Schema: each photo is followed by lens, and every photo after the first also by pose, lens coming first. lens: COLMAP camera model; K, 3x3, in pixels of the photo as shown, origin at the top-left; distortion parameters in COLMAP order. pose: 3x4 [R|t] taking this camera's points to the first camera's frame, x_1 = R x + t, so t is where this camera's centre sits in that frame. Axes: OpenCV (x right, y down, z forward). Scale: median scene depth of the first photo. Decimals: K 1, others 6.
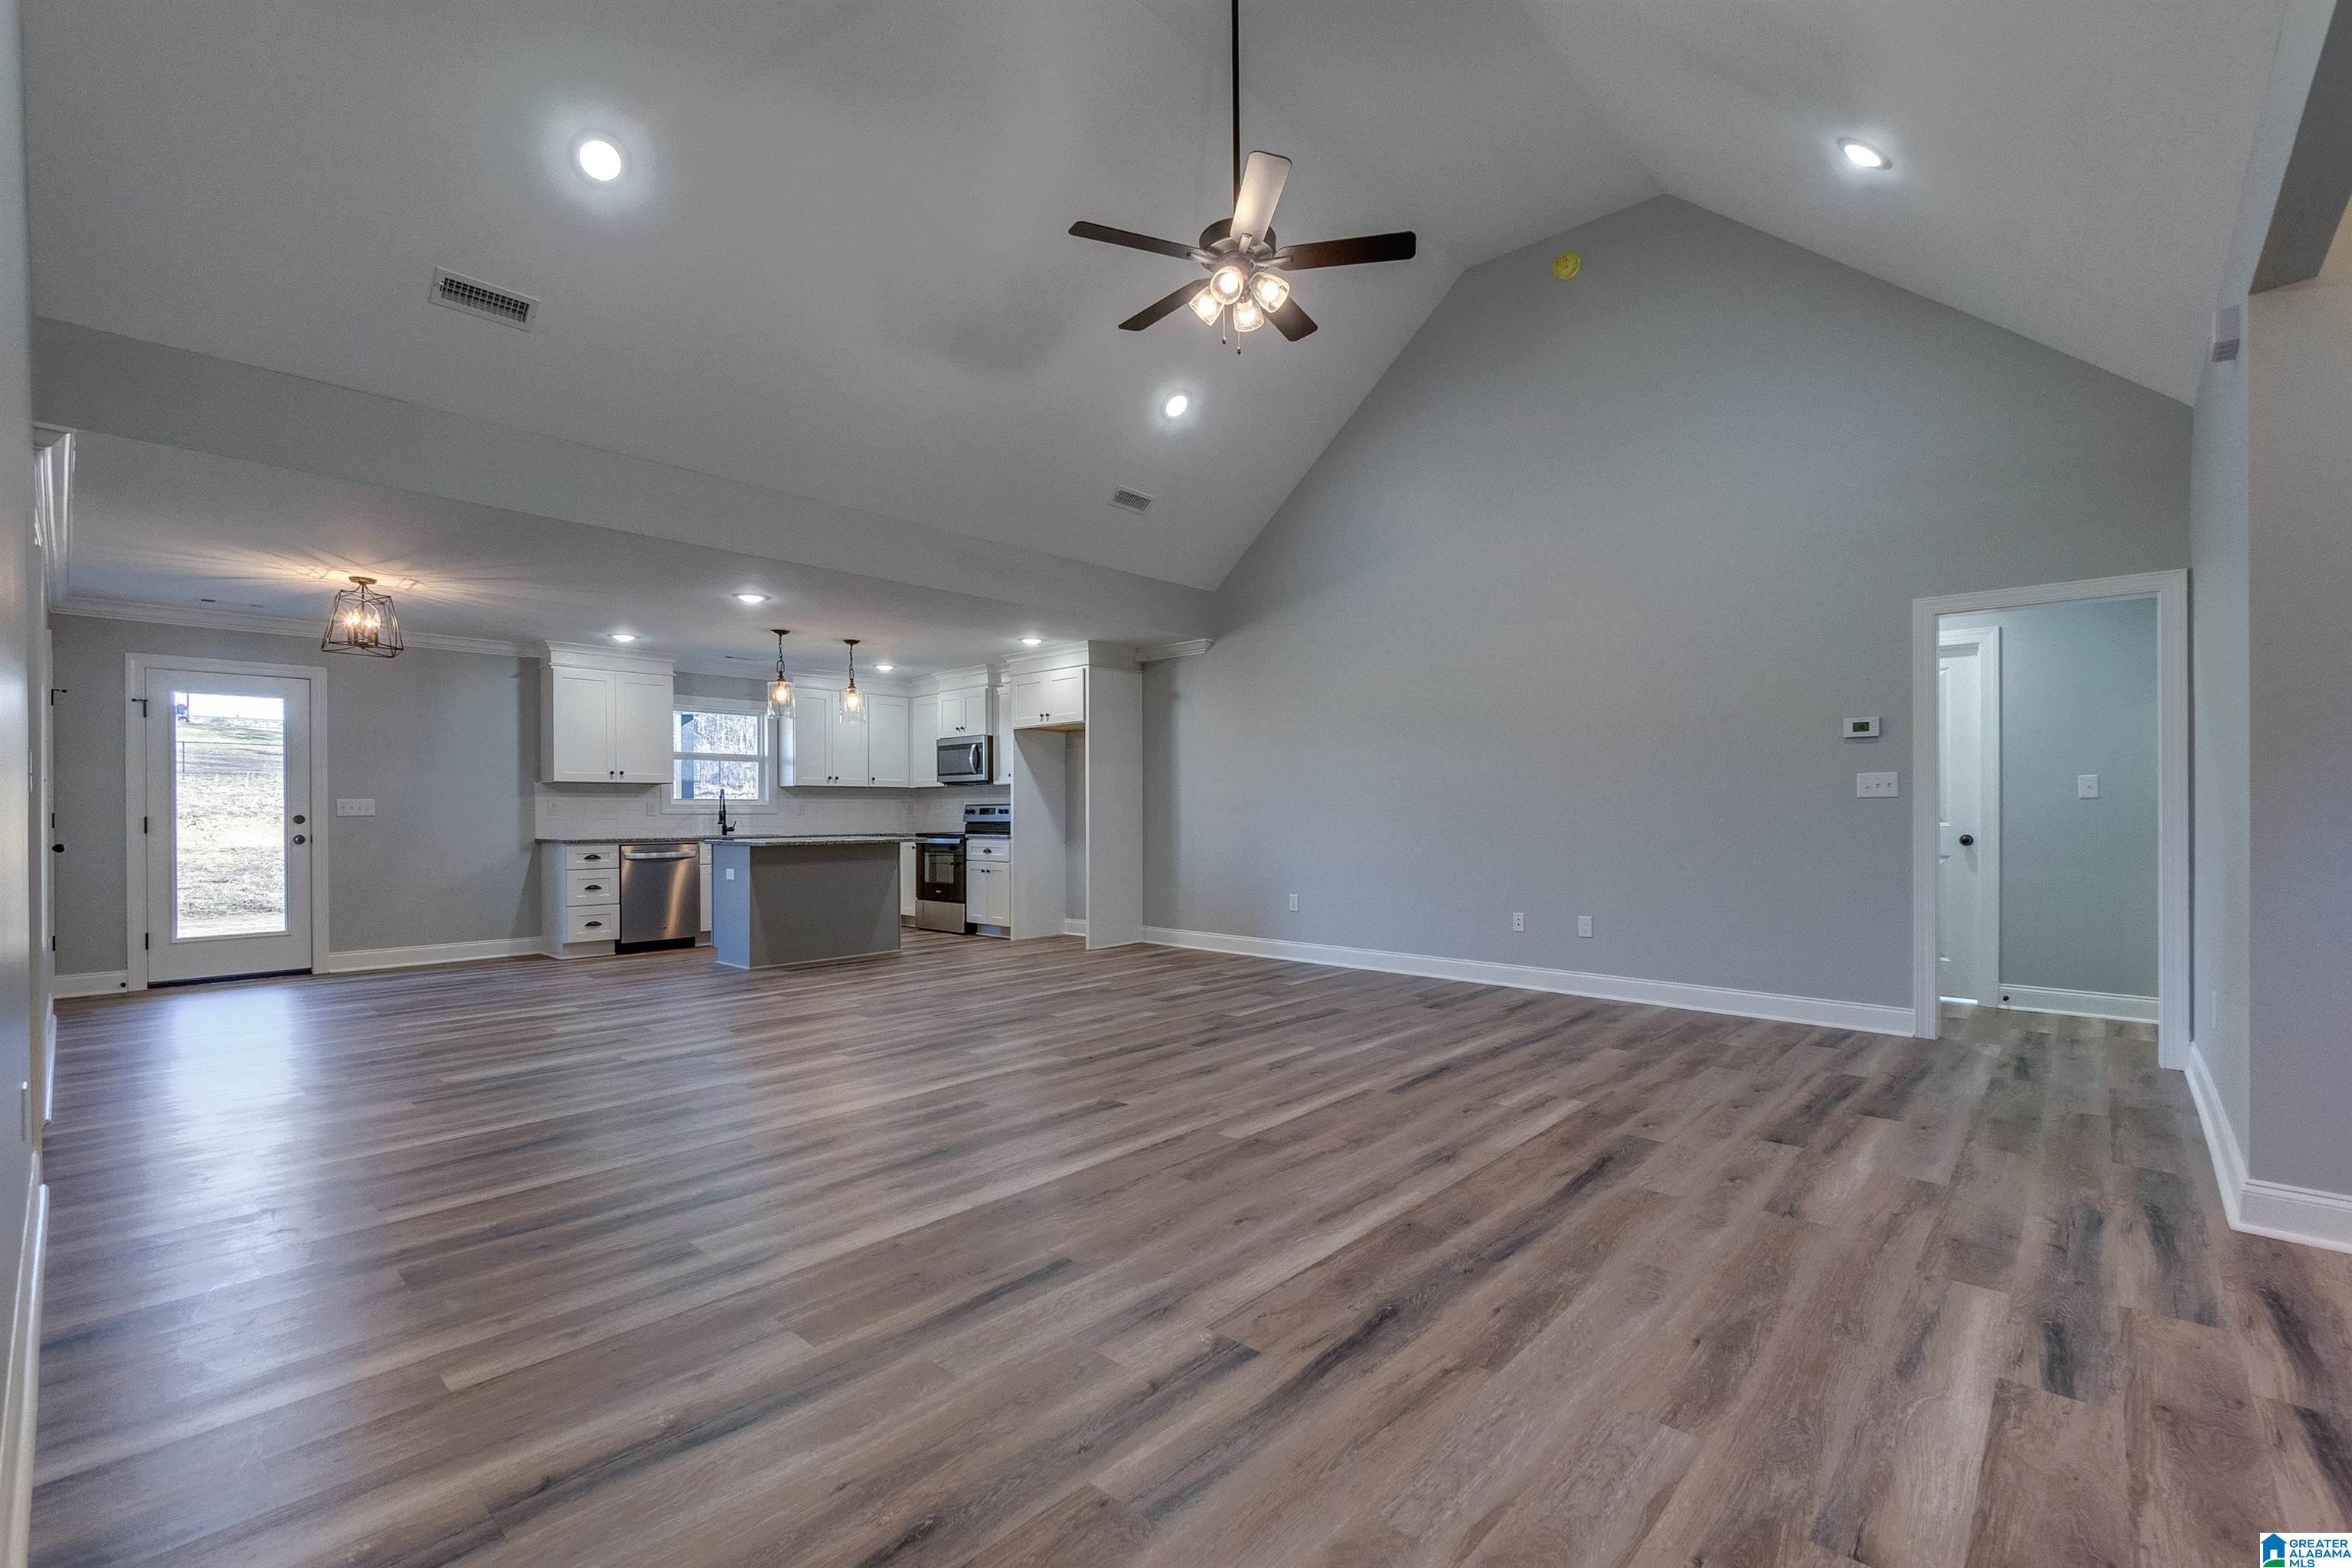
lens RADIAL K [[1013.5, 0, 1176.5], [0, 1013.5, 810.2], [0, 0, 1]] dist [-0.001877, -0.000490]
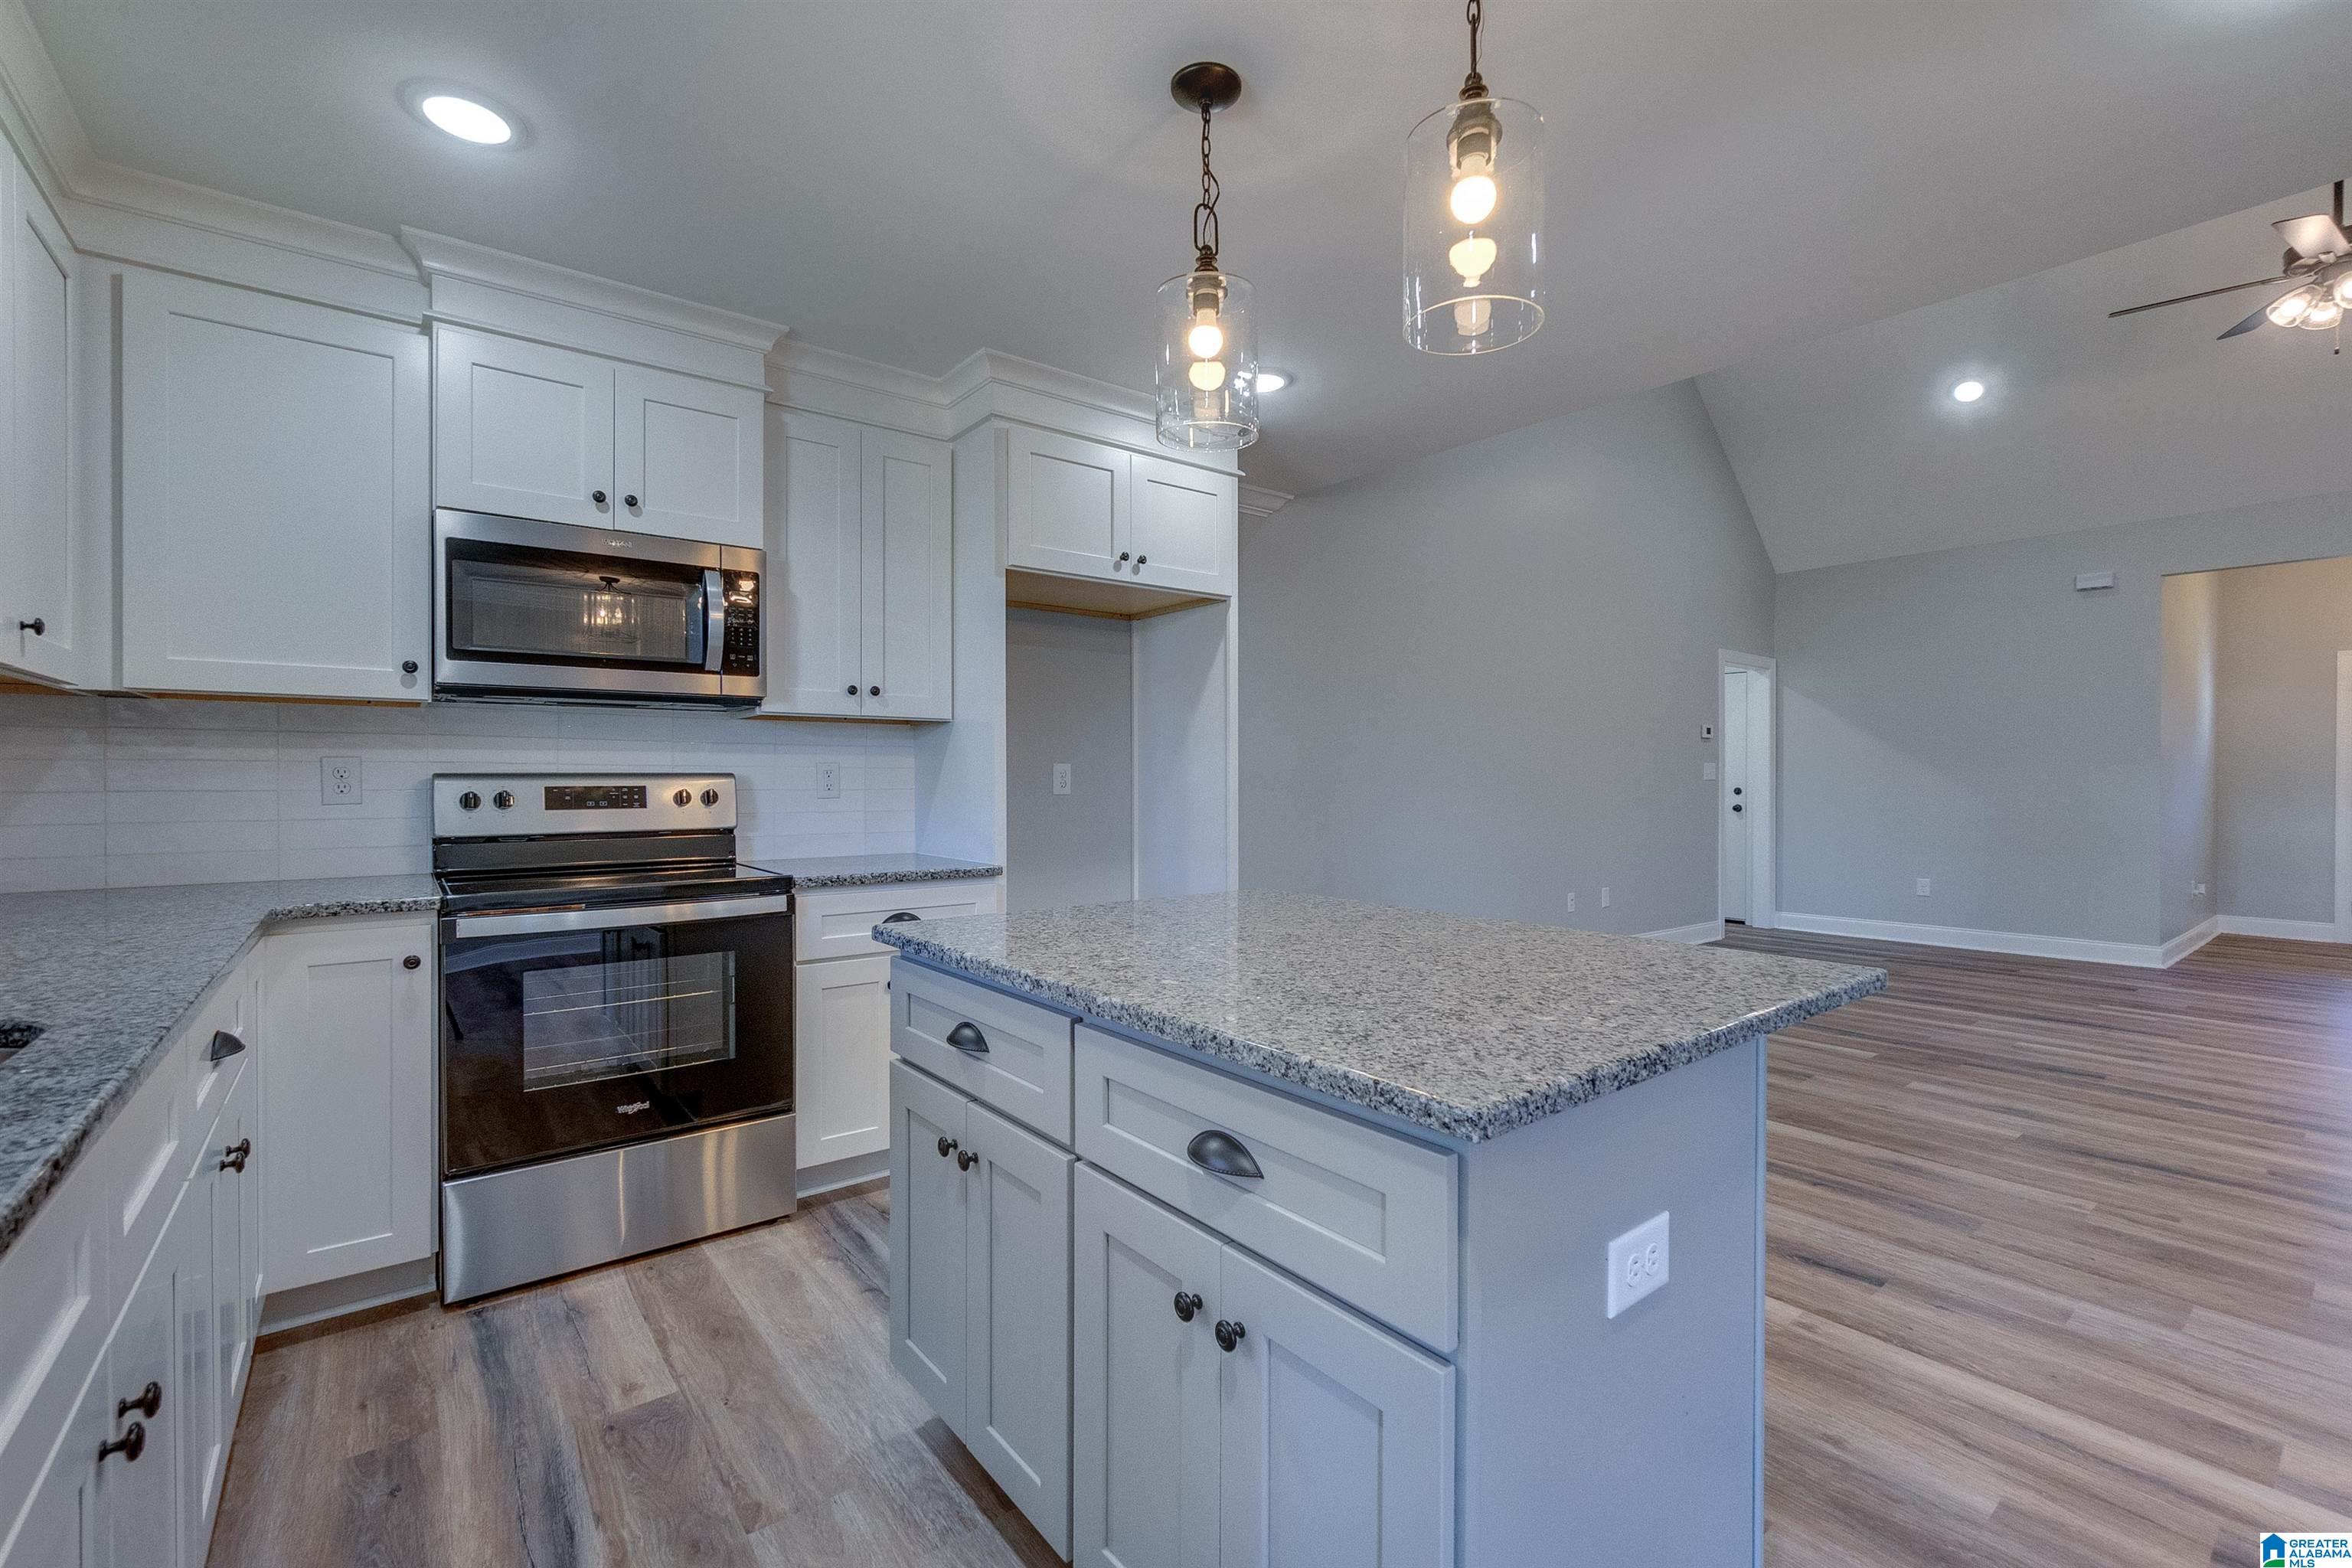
lens RADIAL K [[1003.4, 0, 1182.3], [0, 1003.4, 781.4], [0, 0, 1]] dist [-0.001338, -0.000821]
pose [[0.161858, 0.000969, 0.986814, -0.553567], [-0.004424, 0.999990, -0.000256, -0.005331], [-0.986804, -0.004324, 0.161860, 0.968512]]
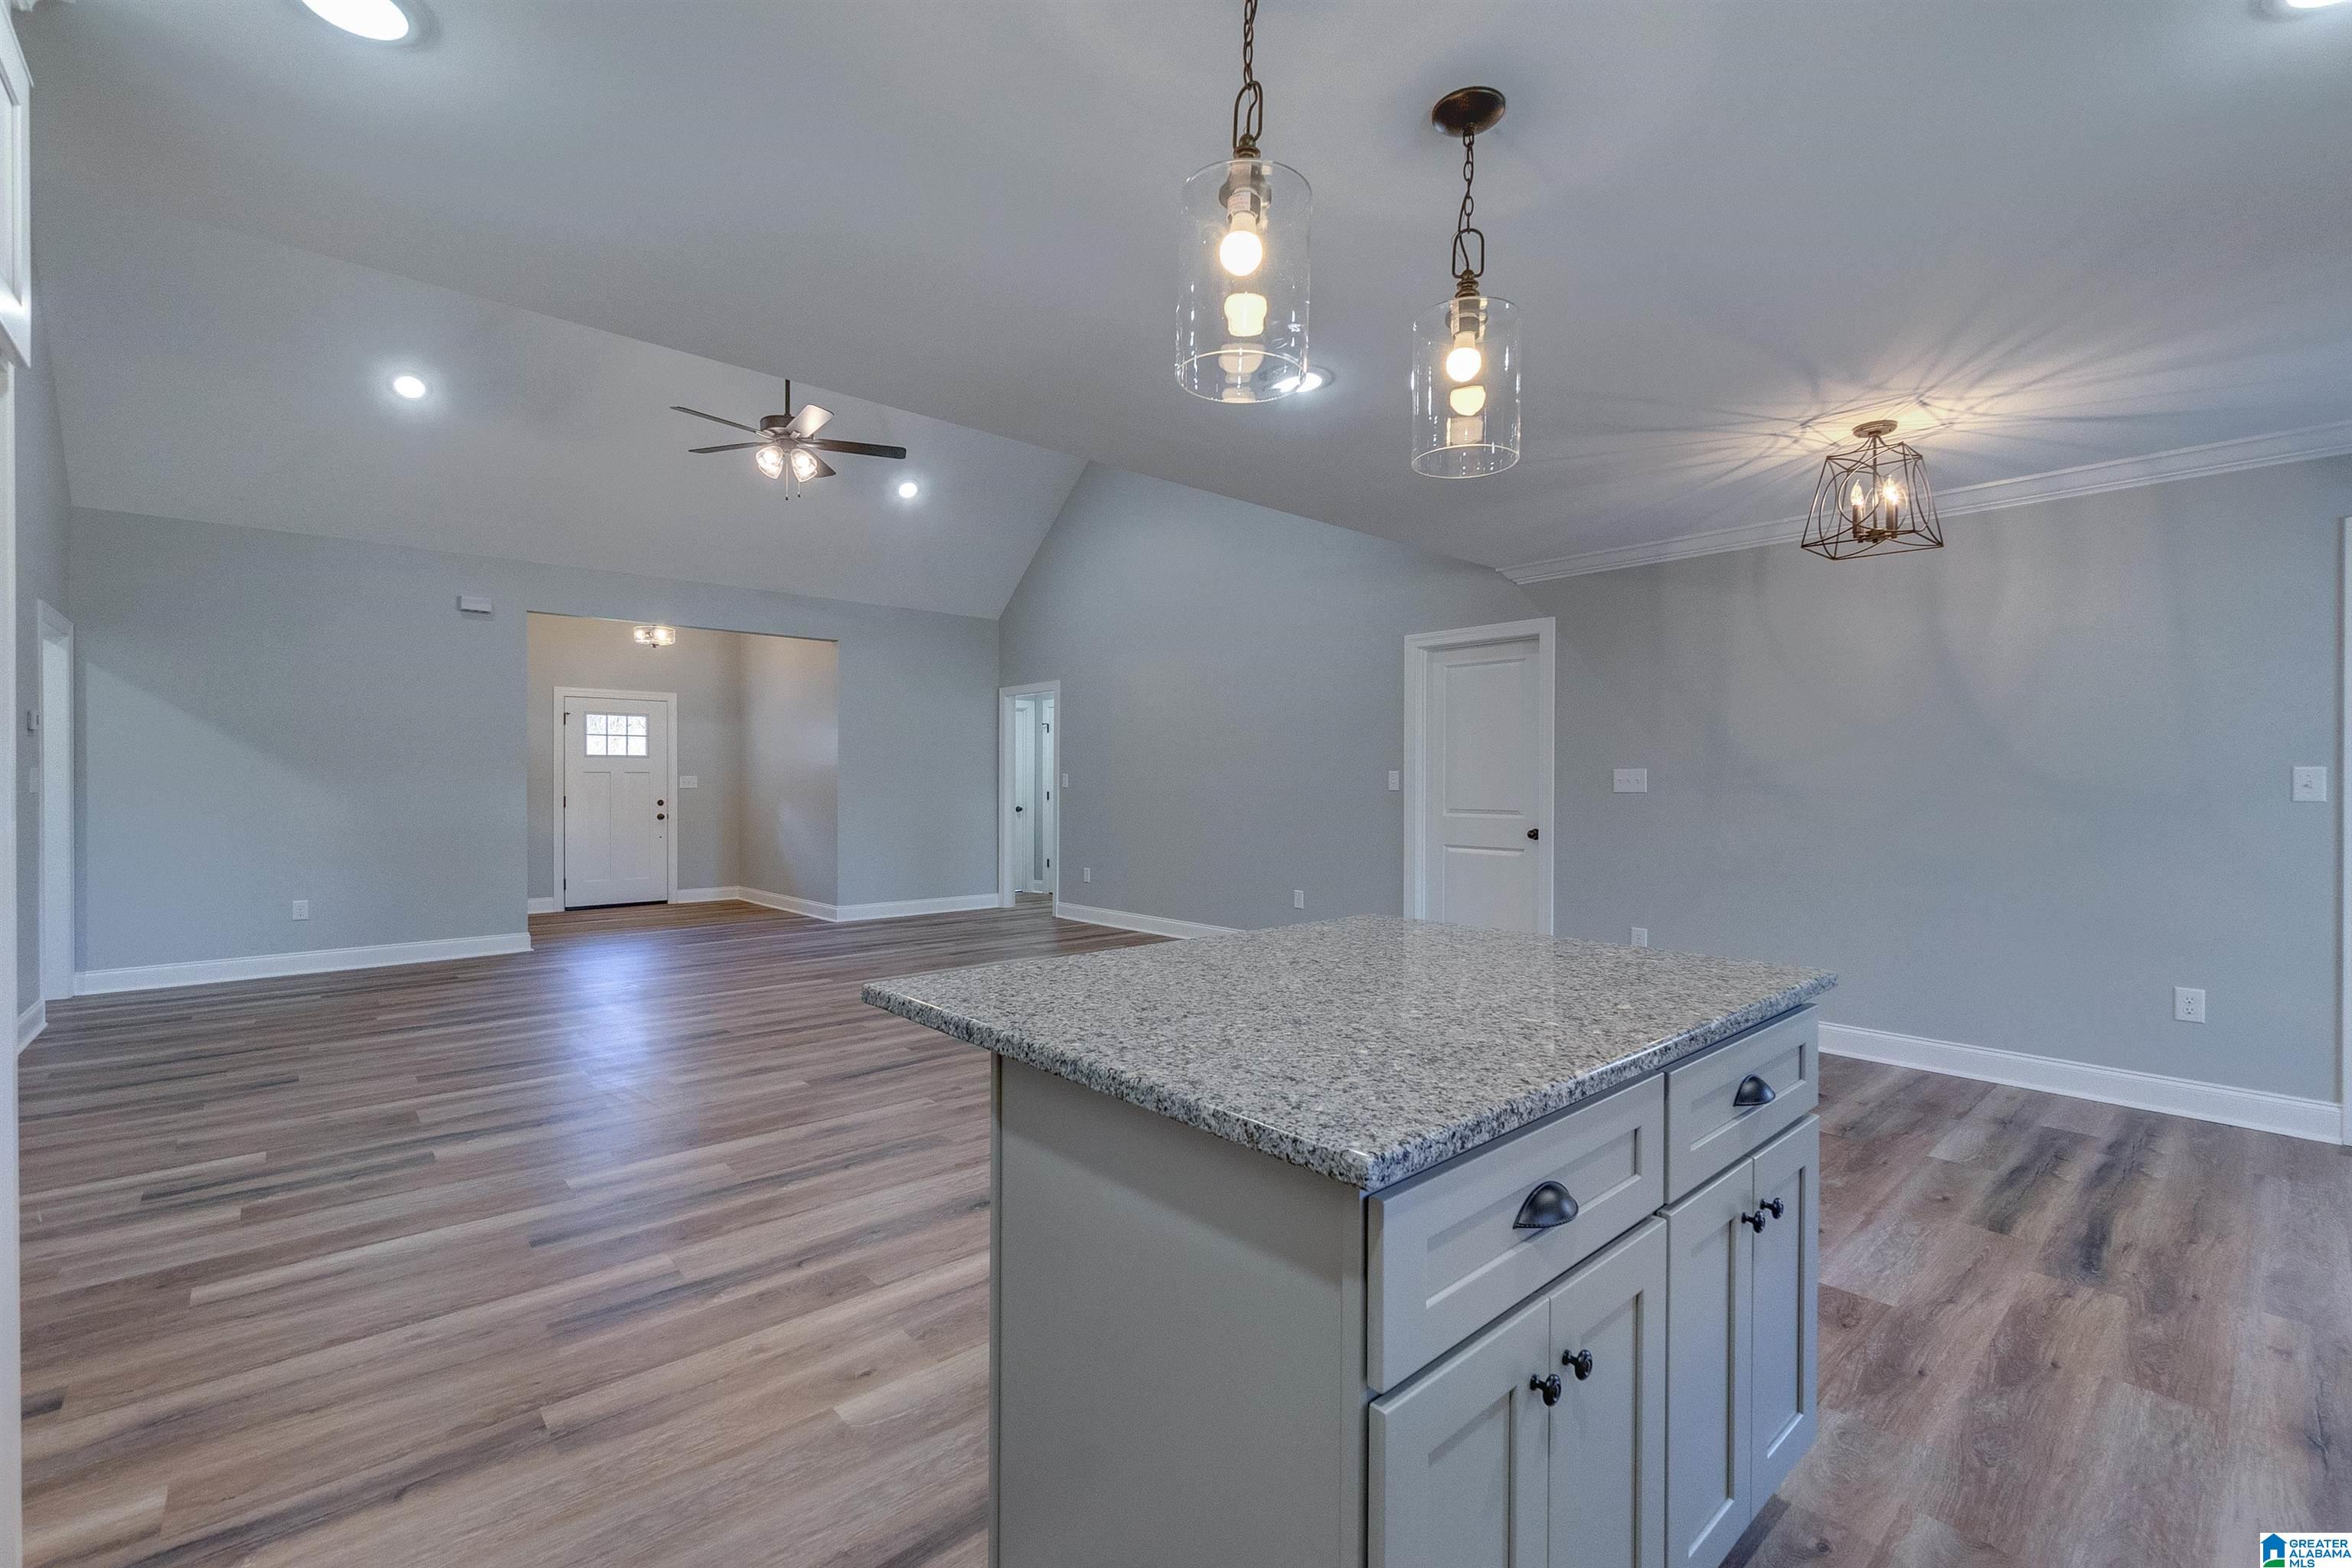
lens RADIAL K [[1006.6, 0, 1177.2], [0, 1006.6, 782.0], [0, 0, 1]] dist [-0.001565, 0.000436]
pose [[-0.994830, 0.002259, 0.101531, -0.326760], [0.002003, 0.999995, -0.002619, -0.011644], [-0.101536, -0.002402, -0.994829, 1.185430]]
